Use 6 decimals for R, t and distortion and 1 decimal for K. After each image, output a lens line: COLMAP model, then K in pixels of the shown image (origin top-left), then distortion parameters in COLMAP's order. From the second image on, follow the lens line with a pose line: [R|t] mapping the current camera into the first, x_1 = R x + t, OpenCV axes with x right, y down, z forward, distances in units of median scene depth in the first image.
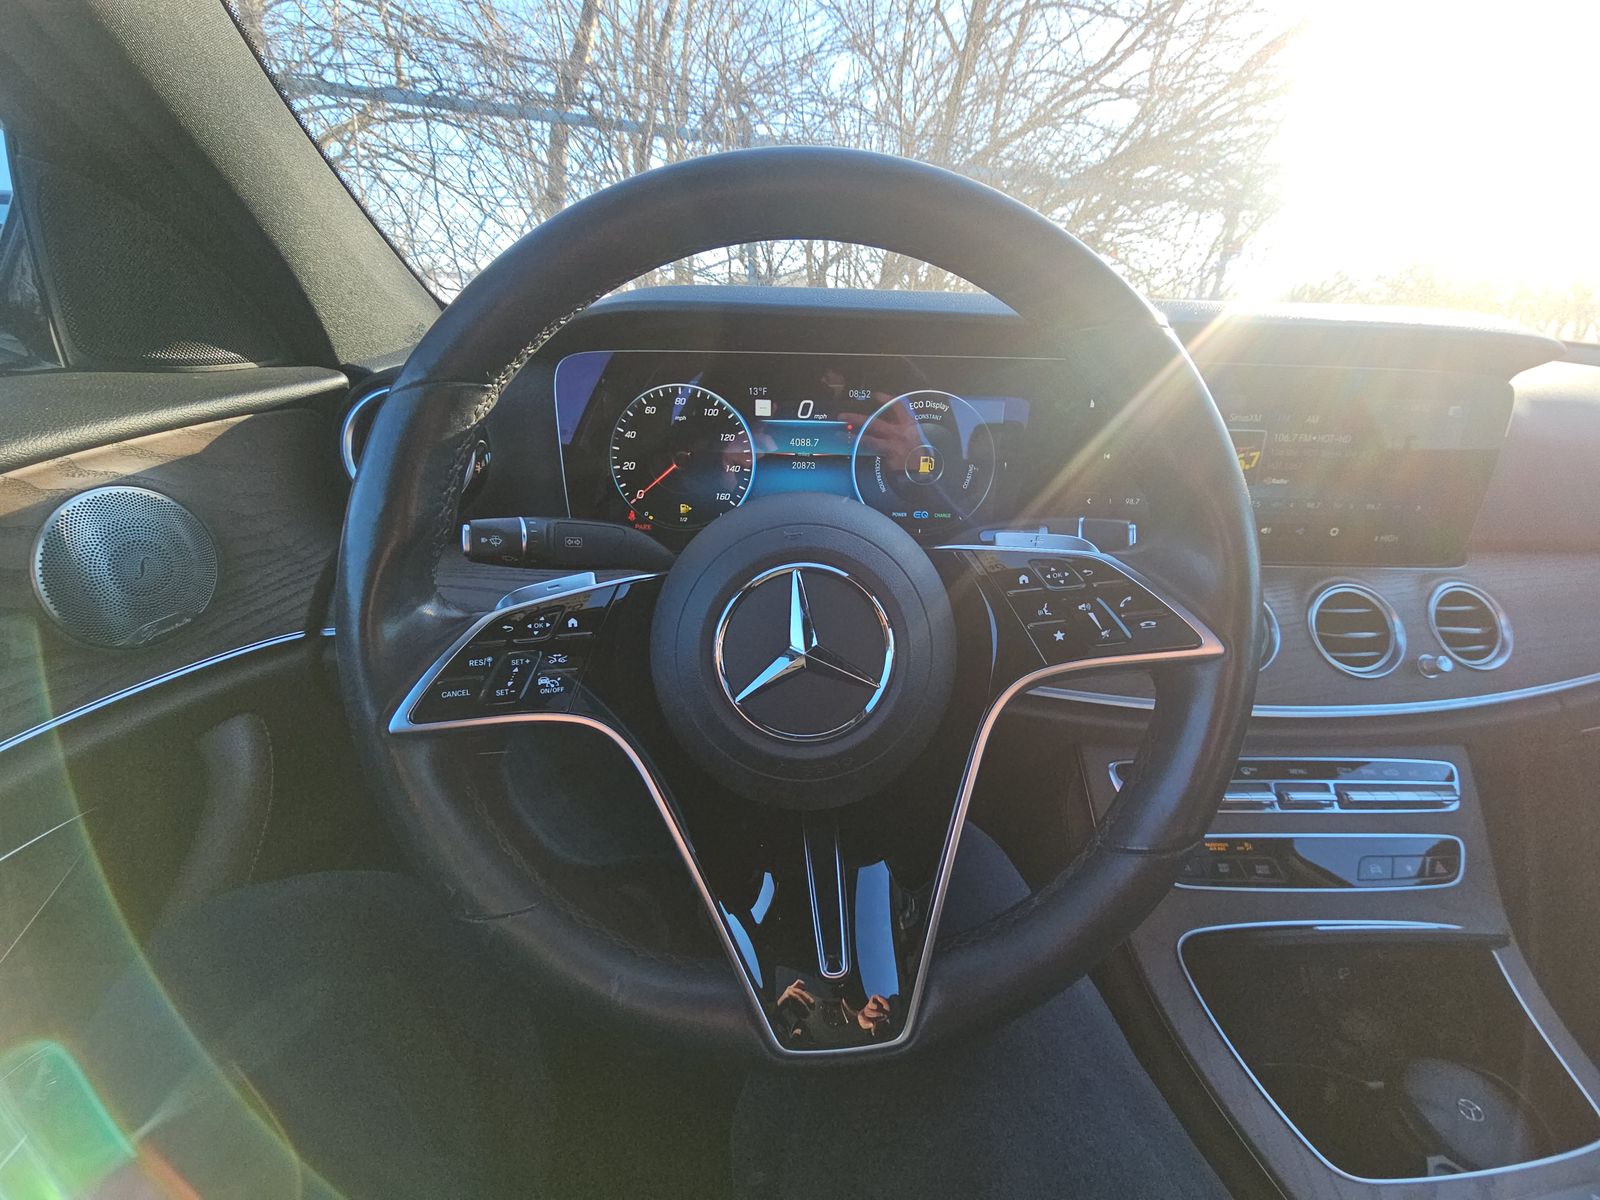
lens RADIAL K [[646.0, 0, 796.2], [0, 646.0, 608.6], [0, 0, 1]] dist [-0.001360, -0.000203]
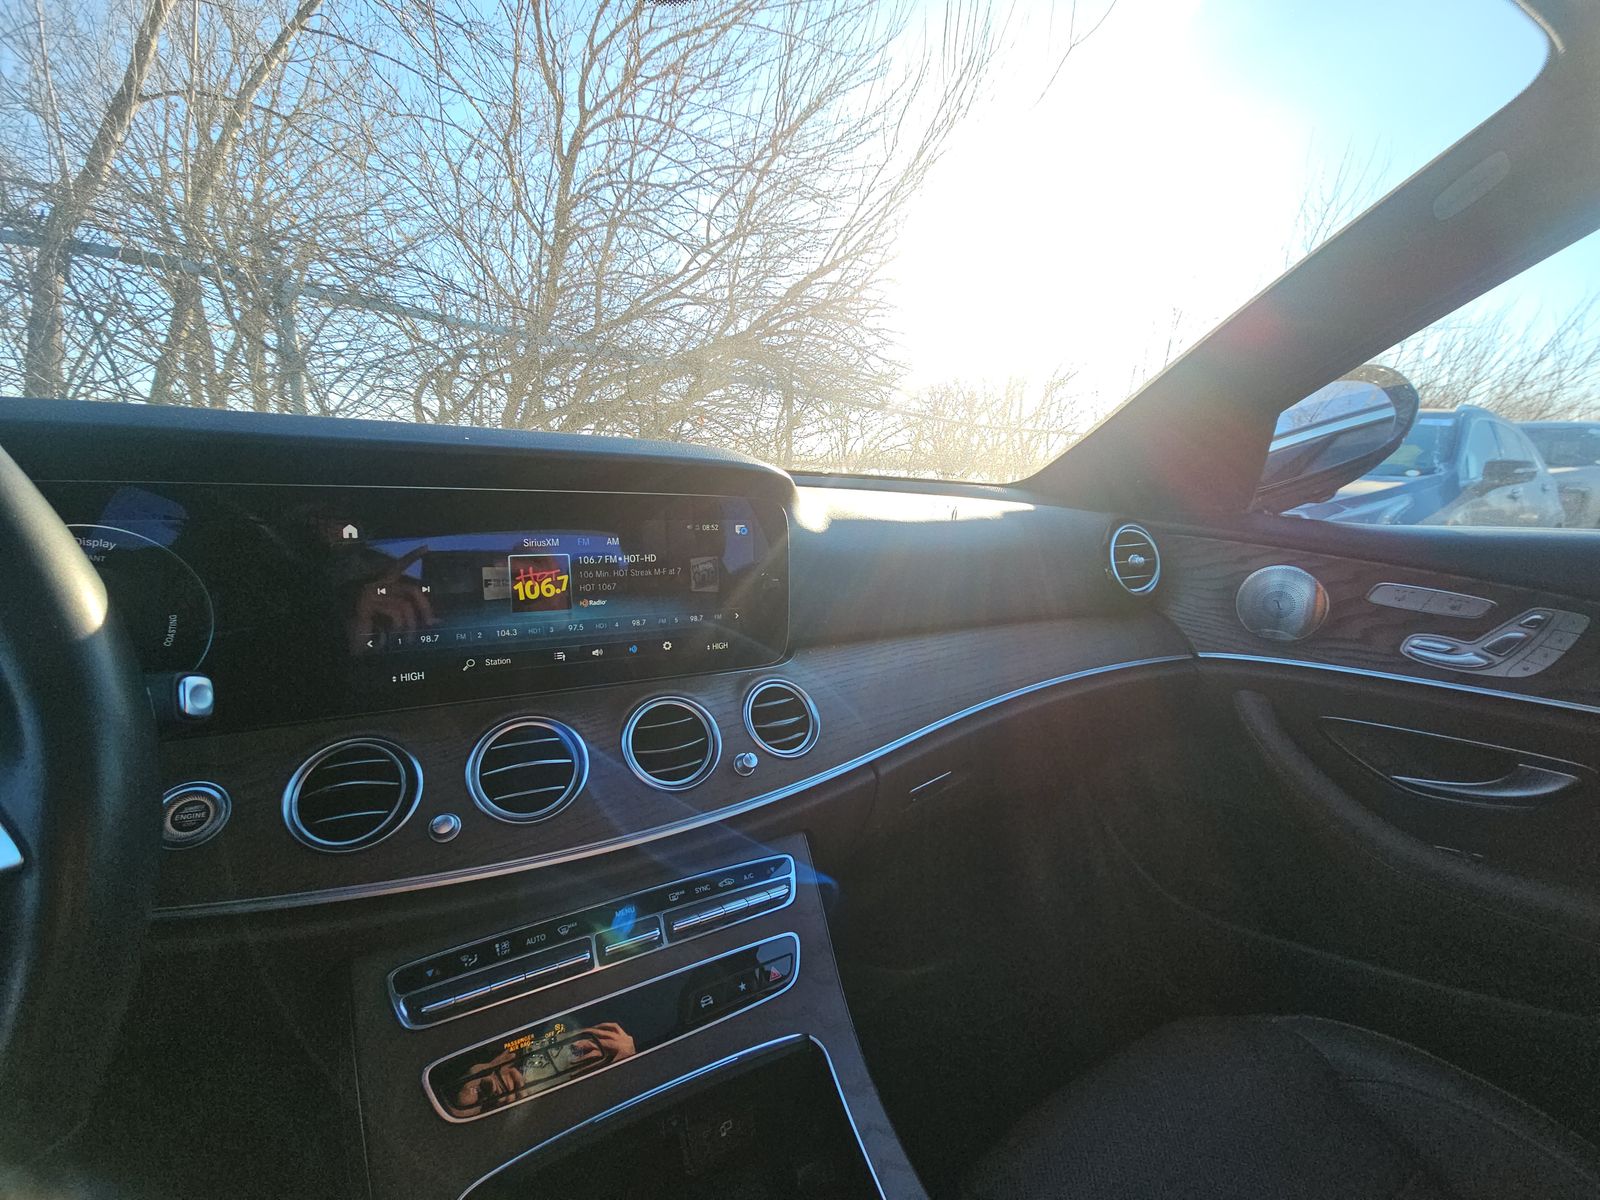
lens RADIAL K [[646.0, 0, 794.0], [0, 646.0, 596.7], [0, 0, 1]] dist [-0.001360, -0.000203]
pose [[0.882984, -0.084384, 0.461757, 0.520556], [0.174072, 0.972432, -0.155158, 0.000645], [-0.435934, 0.217381, 0.873331, -0.000335]]
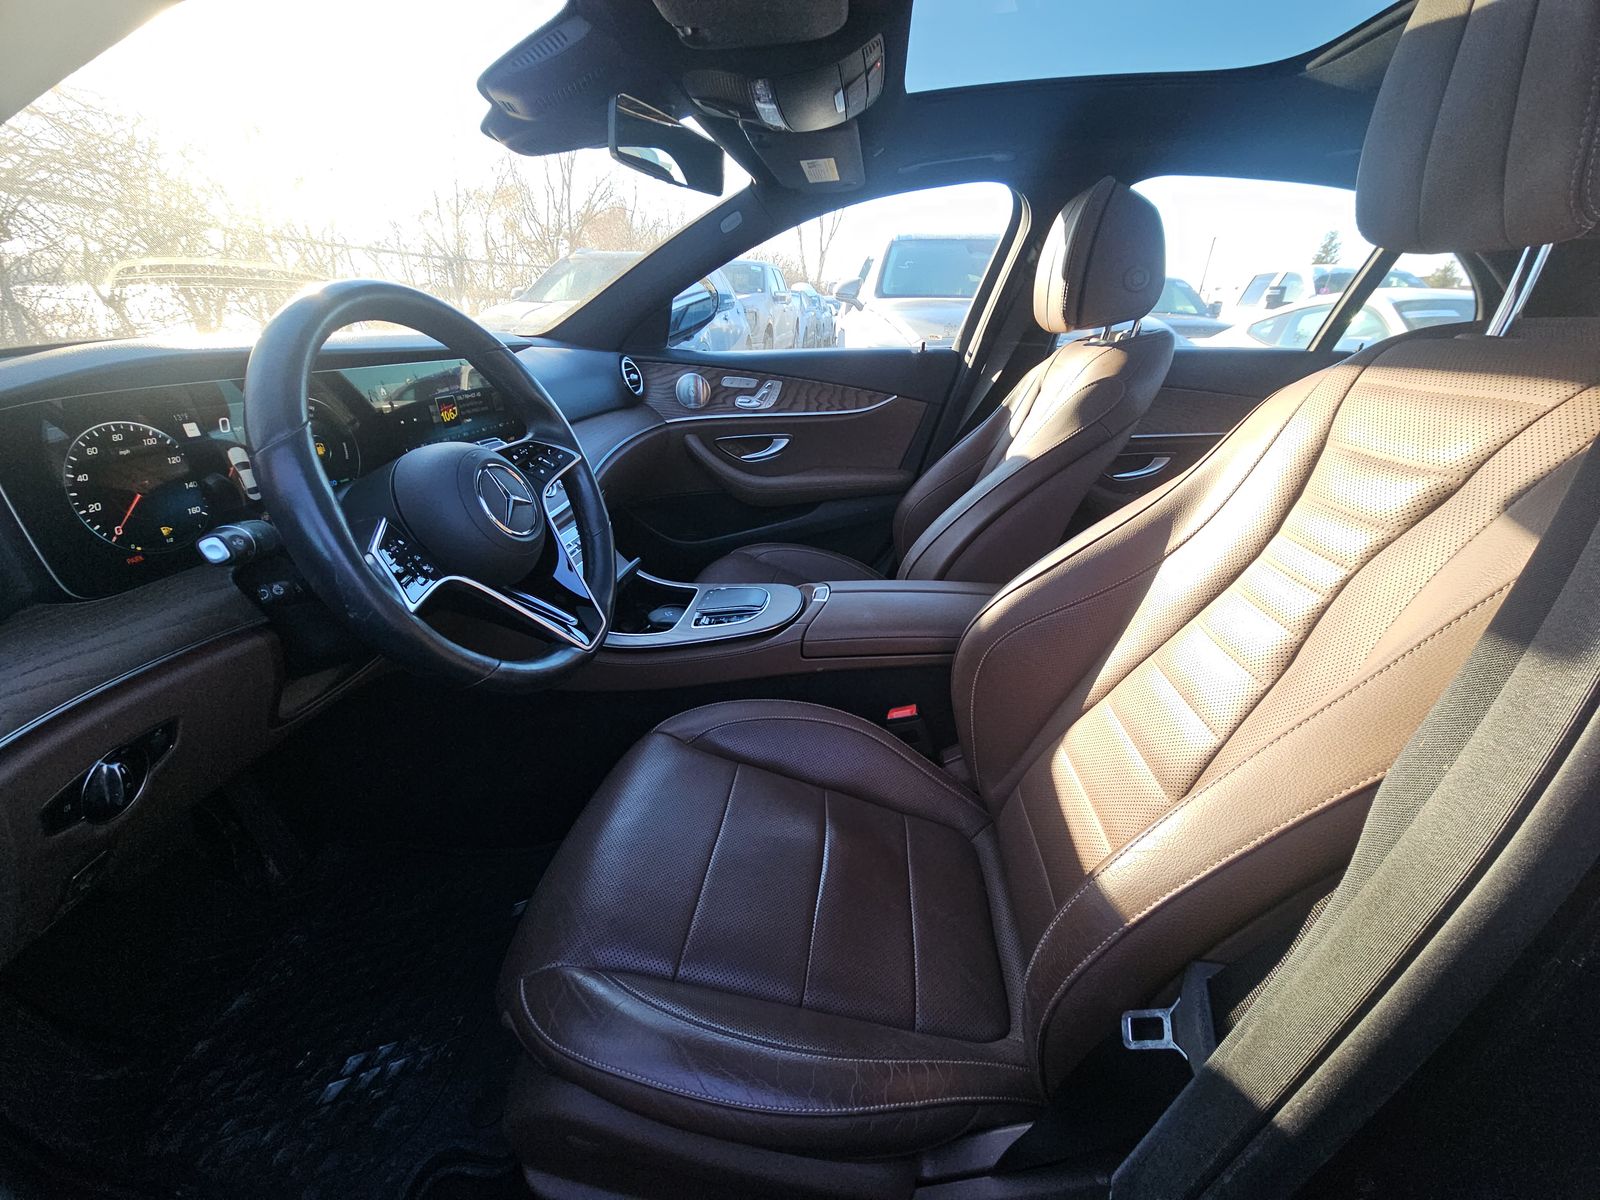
lens RADIAL K [[646.0, 0, 801.9], [0, 646.0, 596.3], [0, 0, 1]] dist [-0.001360, -0.000203]
pose [[0.133047, -0.412352, 0.901257, -1.133546], [0.366619, 0.865317, 0.341786, -0.038018], [-0.920809, 0.284944, 0.266304, -0.280633]]
